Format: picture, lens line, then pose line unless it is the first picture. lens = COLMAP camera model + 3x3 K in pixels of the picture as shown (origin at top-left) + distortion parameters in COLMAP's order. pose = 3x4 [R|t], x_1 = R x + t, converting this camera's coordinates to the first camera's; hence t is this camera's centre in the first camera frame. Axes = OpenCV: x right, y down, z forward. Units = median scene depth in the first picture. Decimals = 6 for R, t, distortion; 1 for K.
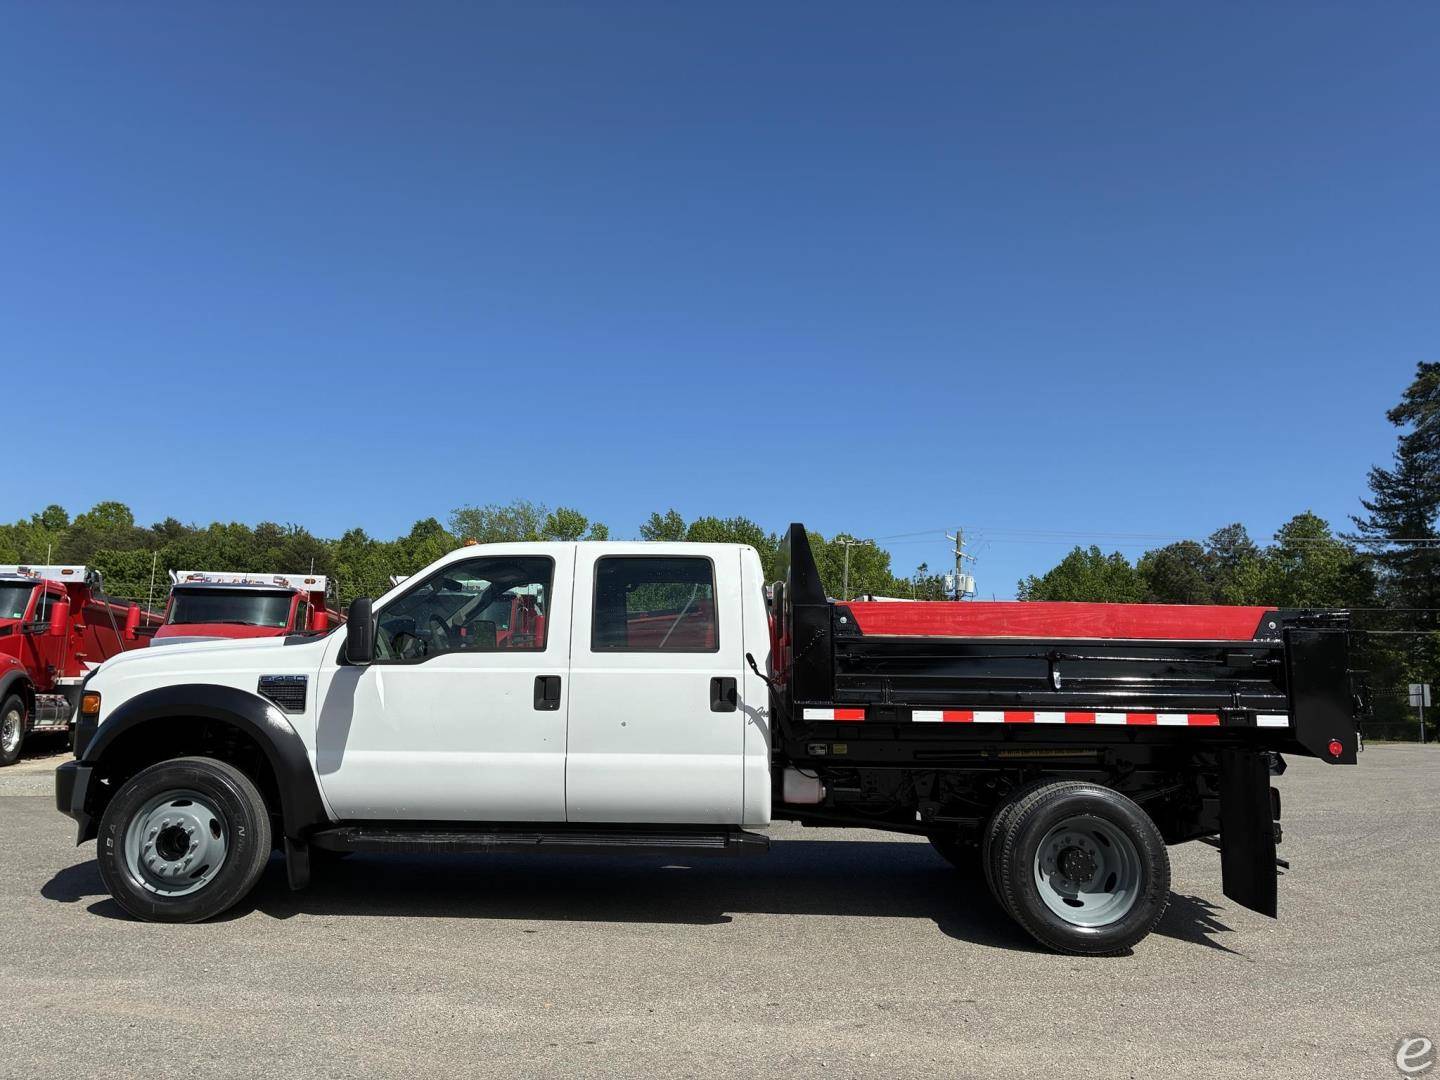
lens RADIAL K [[1096.6, 0, 717.1], [0, 1096.6, 513.1], [0, 0, 1]] dist [0.031474, -0.030083]
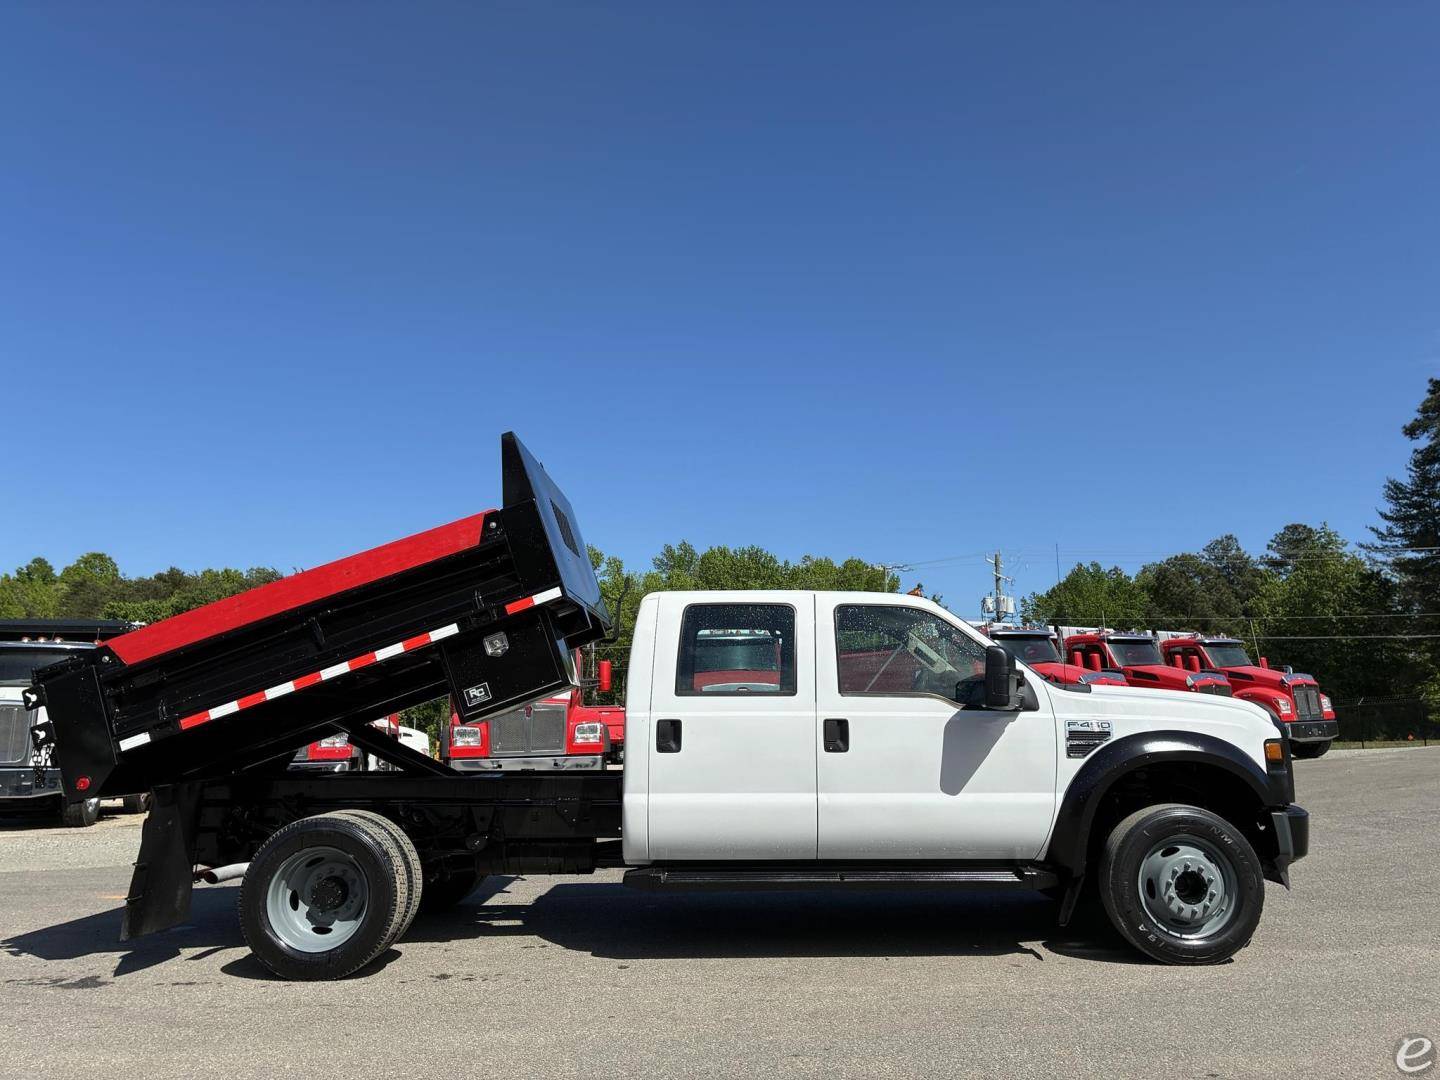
lens RADIAL K [[1096.6, 0, 723.4], [0, 1096.6, 517.2], [0, 0, 1]] dist [0.031474, -0.030083]
pose [[0.998802, -0.034787, 0.034425, -0.267999], [0.035476, 0.999178, -0.019620, -0.026973], [-0.033714, 0.020818, 0.999215, -0.093561]]
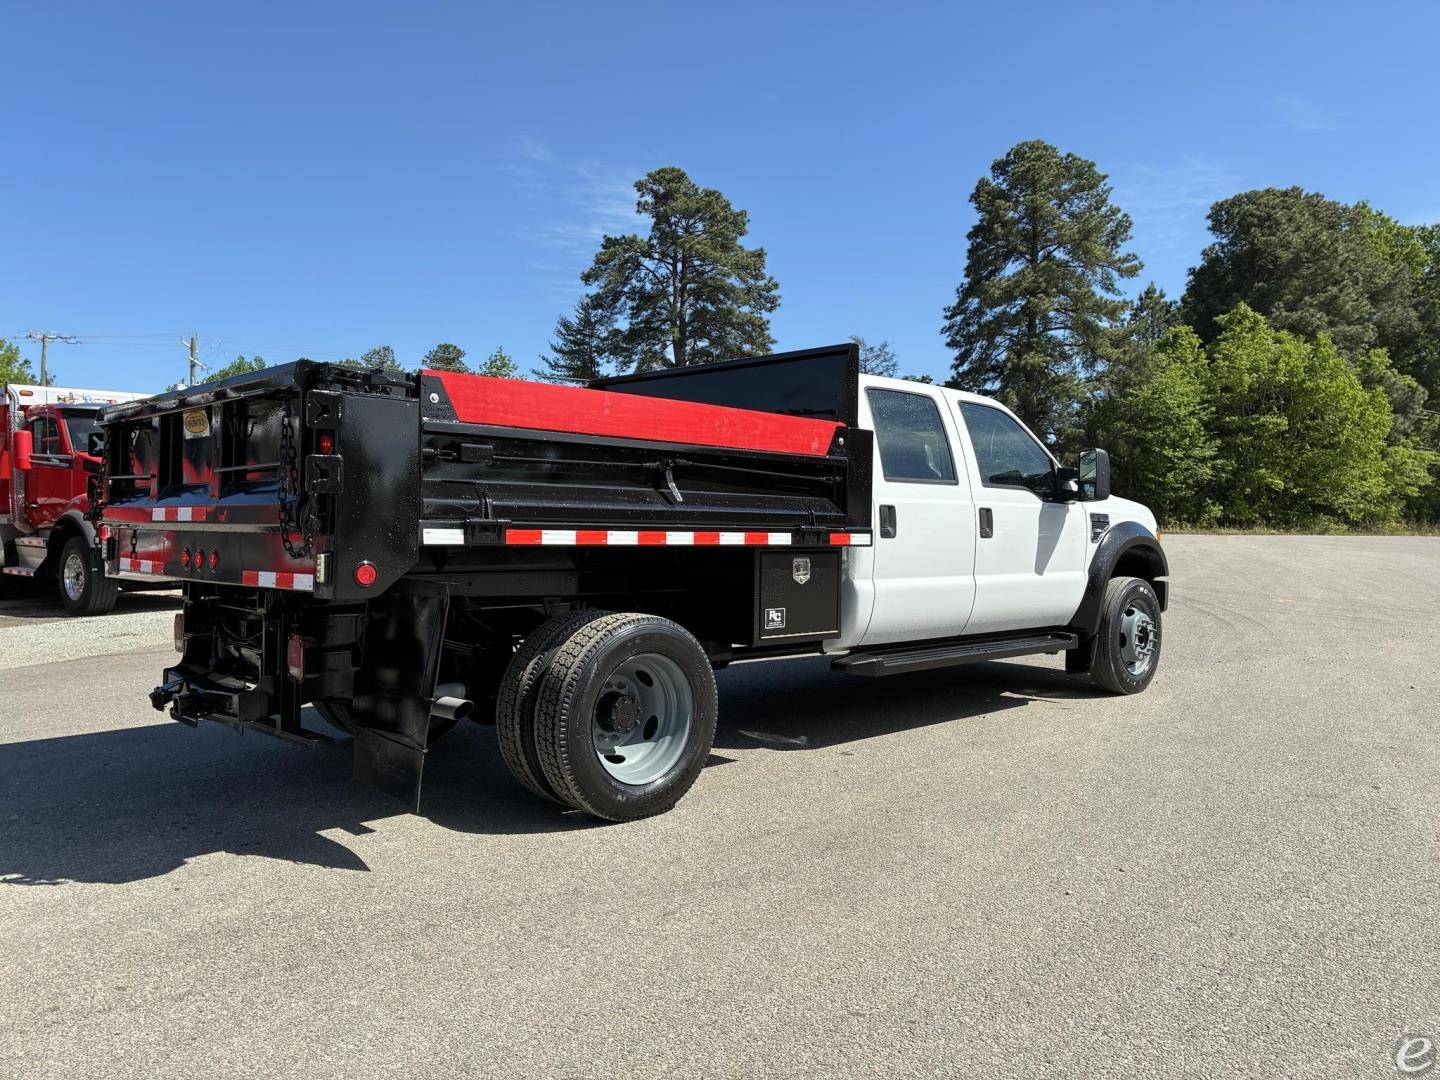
lens RADIAL K [[1096.6, 0, 728.3], [0, 1096.6, 524.4], [0, 0, 1]] dist [0.031474, -0.030083]
pose [[0.697013, -0.029793, 0.716440, -0.524481], [-0.100010, 0.985332, 0.138272, -0.007889], [-0.710050, -0.168028, 0.683809, 0.046009]]
